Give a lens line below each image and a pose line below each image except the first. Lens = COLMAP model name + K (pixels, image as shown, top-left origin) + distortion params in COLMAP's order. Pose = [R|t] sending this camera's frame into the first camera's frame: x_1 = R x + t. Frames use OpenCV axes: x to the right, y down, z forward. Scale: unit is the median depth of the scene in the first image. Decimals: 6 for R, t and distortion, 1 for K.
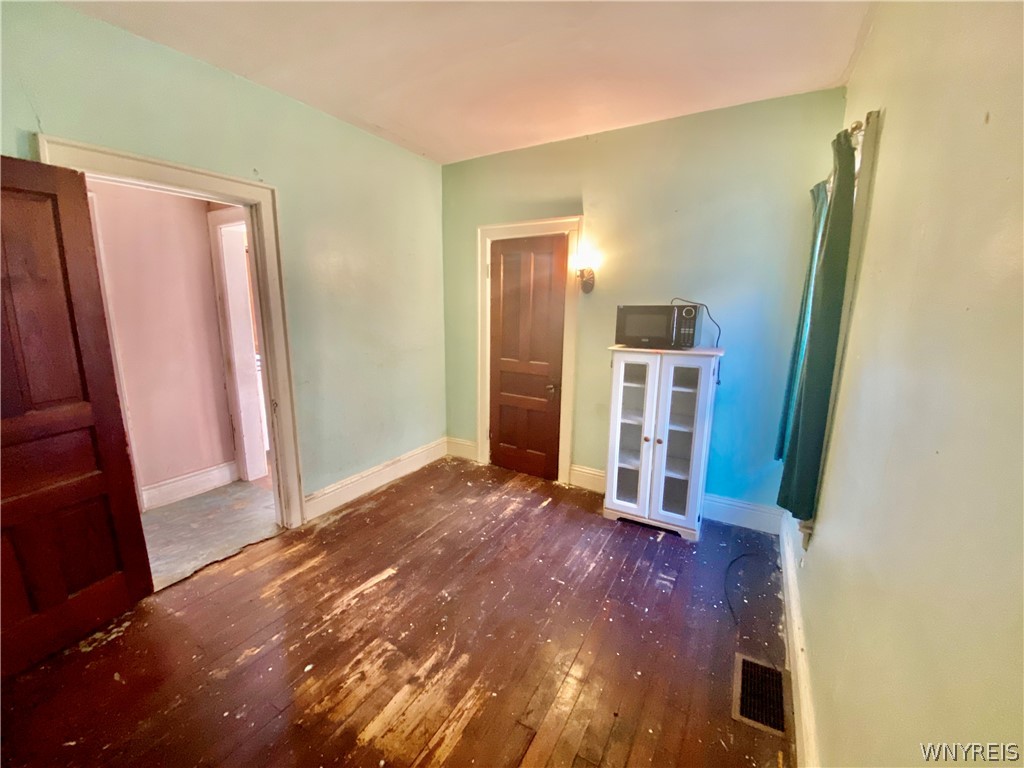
lens RADIAL K [[415.0, 0, 512.2], [0, 415.0, 382.1], [0, 0, 1]] dist [-0.009272, -0.006195]
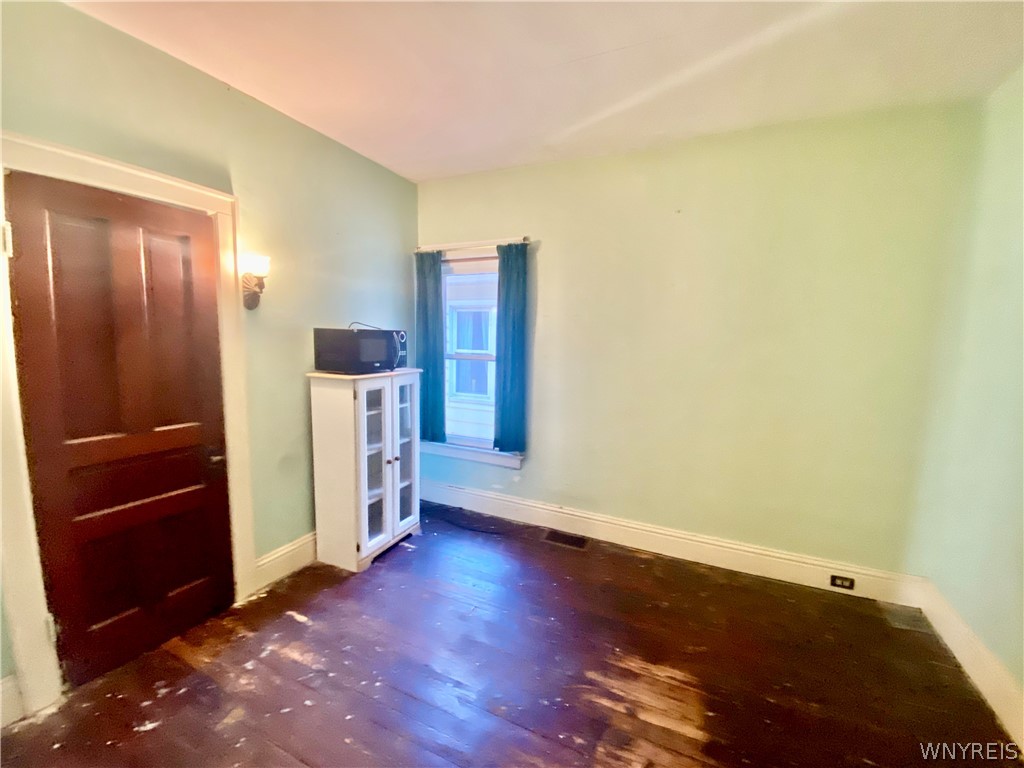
lens RADIAL K [[415.0, 0, 512.9], [0, 415.0, 380.0], [0, 0, 1]] dist [-0.009272, -0.006195]
pose [[-0.105720, -0.119882, 0.987143, -0.663503], [0.161211, 0.977508, 0.135977, -0.141370], [-0.981241, 0.173514, -0.084015, 0.748090]]
